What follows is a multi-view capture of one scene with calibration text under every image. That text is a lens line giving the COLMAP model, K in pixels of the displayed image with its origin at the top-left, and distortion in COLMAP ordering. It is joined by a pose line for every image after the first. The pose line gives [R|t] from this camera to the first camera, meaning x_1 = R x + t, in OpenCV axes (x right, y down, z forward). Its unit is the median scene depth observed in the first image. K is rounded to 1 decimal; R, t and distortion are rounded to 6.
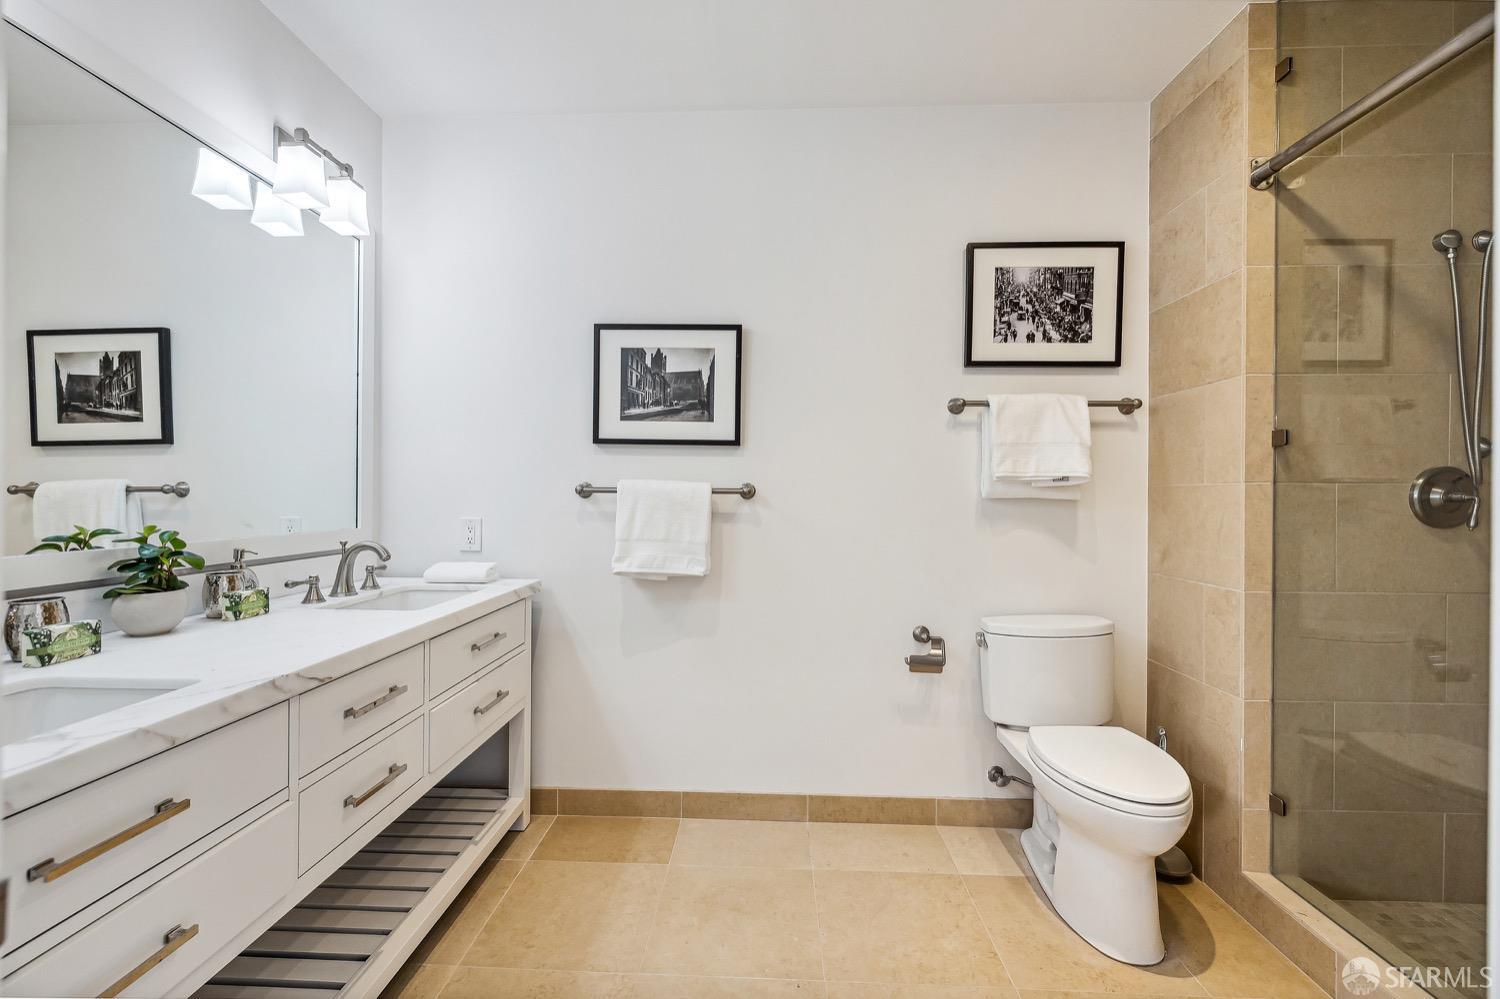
lens RADIAL K [[637.0, 0, 749.8], [0, 637.0, 489.8], [0, 0, 1]] dist [0.001008, 0.000070]
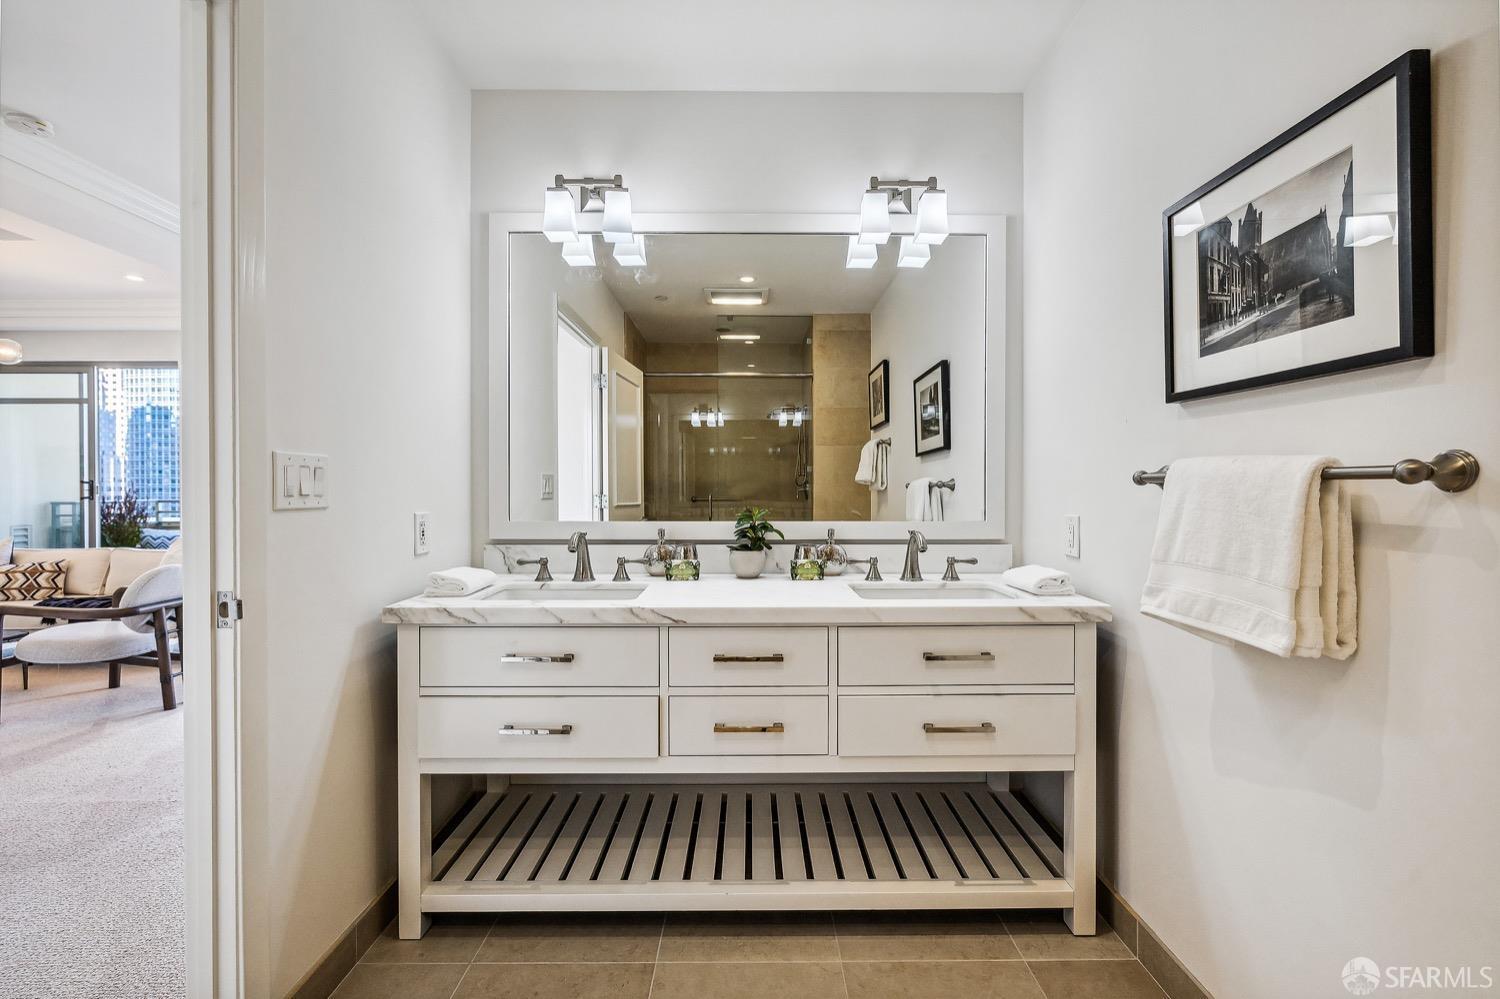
lens RADIAL K [[637.0, 0, 749.8], [0, 637.0, 489.8], [0, 0, 1]] dist [0.001008, 0.000070]
pose [[0.038343, -0.005010, -0.999252, 0.363913], [0.007863, 0.999958, -0.004712, 0.012095], [0.999234, -0.007676, 0.038380, 0.569688]]
